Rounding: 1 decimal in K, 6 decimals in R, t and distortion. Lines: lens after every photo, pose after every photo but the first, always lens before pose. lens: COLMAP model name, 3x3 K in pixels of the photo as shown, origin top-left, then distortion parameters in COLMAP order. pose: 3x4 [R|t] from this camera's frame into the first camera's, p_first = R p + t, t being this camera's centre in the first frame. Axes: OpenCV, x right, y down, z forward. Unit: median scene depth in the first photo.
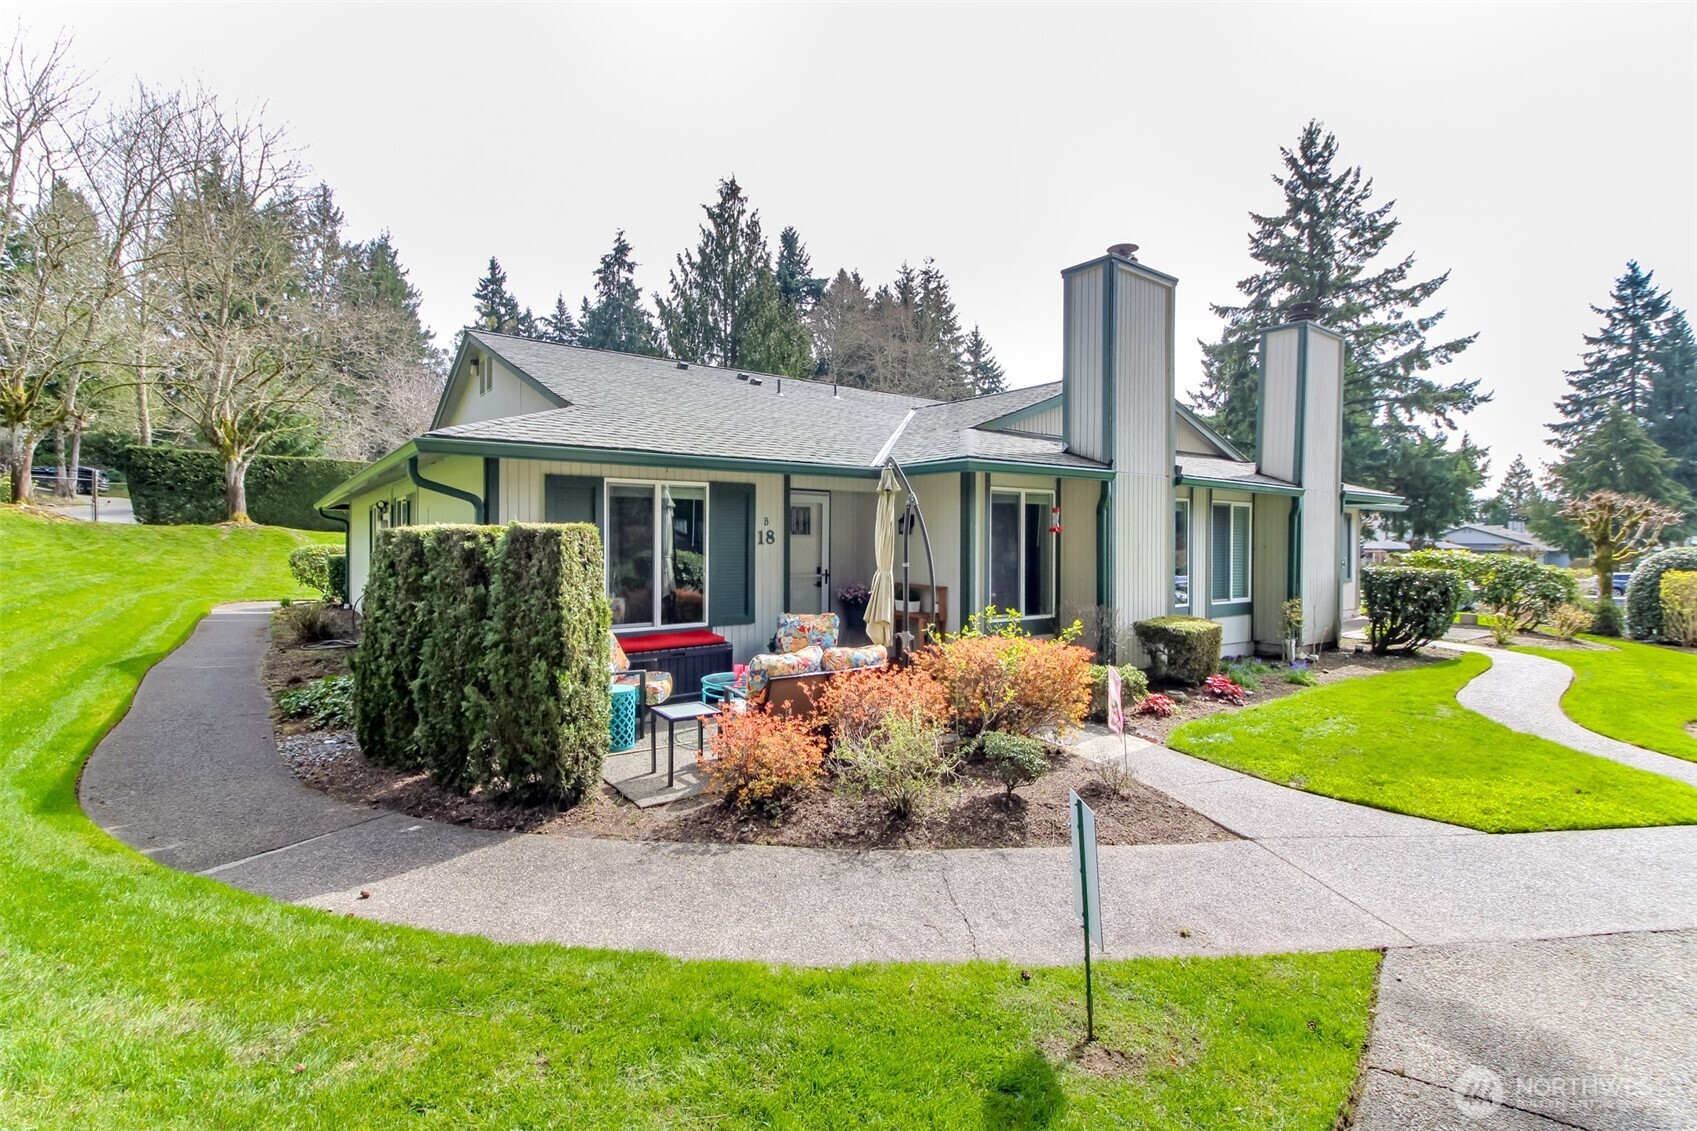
lens RADIAL K [[777.4, 0, 823.5], [0, 777.4, 555.9], [0, 0, 1]] dist [0.012488, -0.004930]
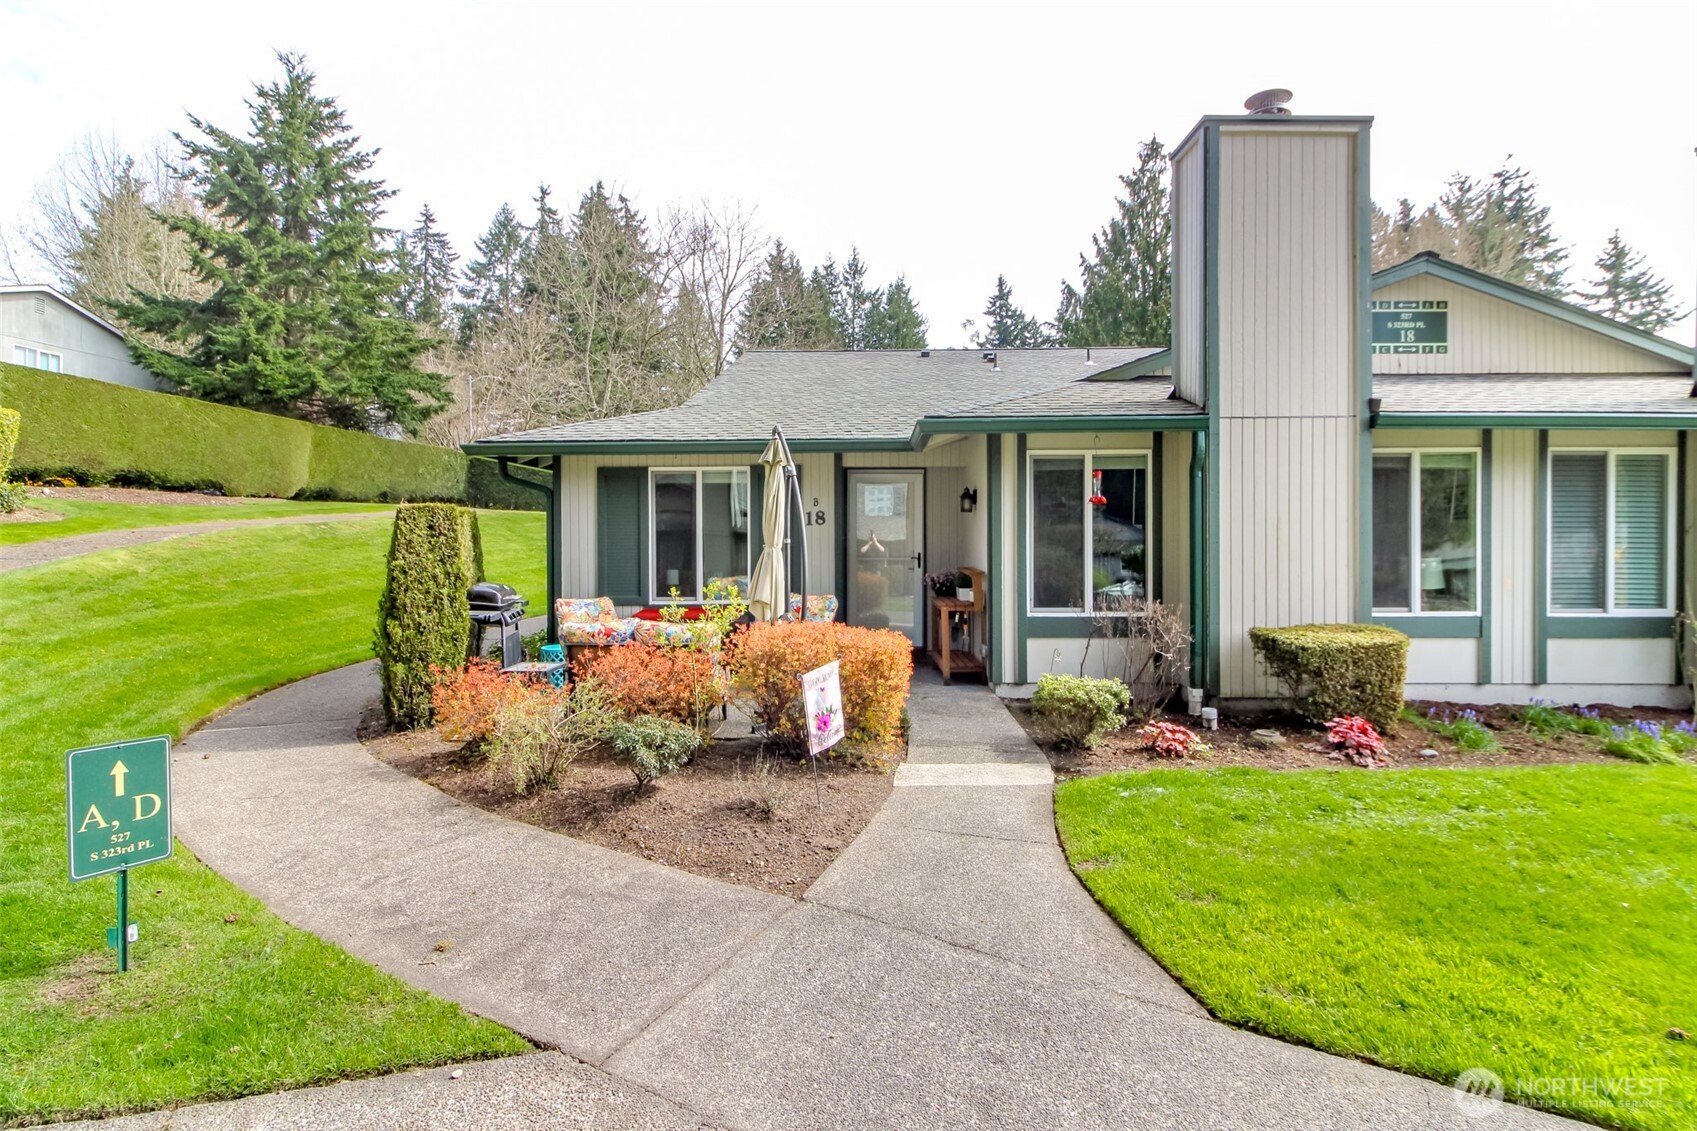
lens RADIAL K [[777.4, 0, 856.0], [0, 777.4, 542.9], [0, 0, 1]] dist [0.012488, -0.004930]
pose [[0.805436, -0.002787, -0.592676, 0.319669], [-0.005893, 0.999902, -0.012711, 0.011359], [0.592653, 0.013731, 0.805341, 0.136435]]
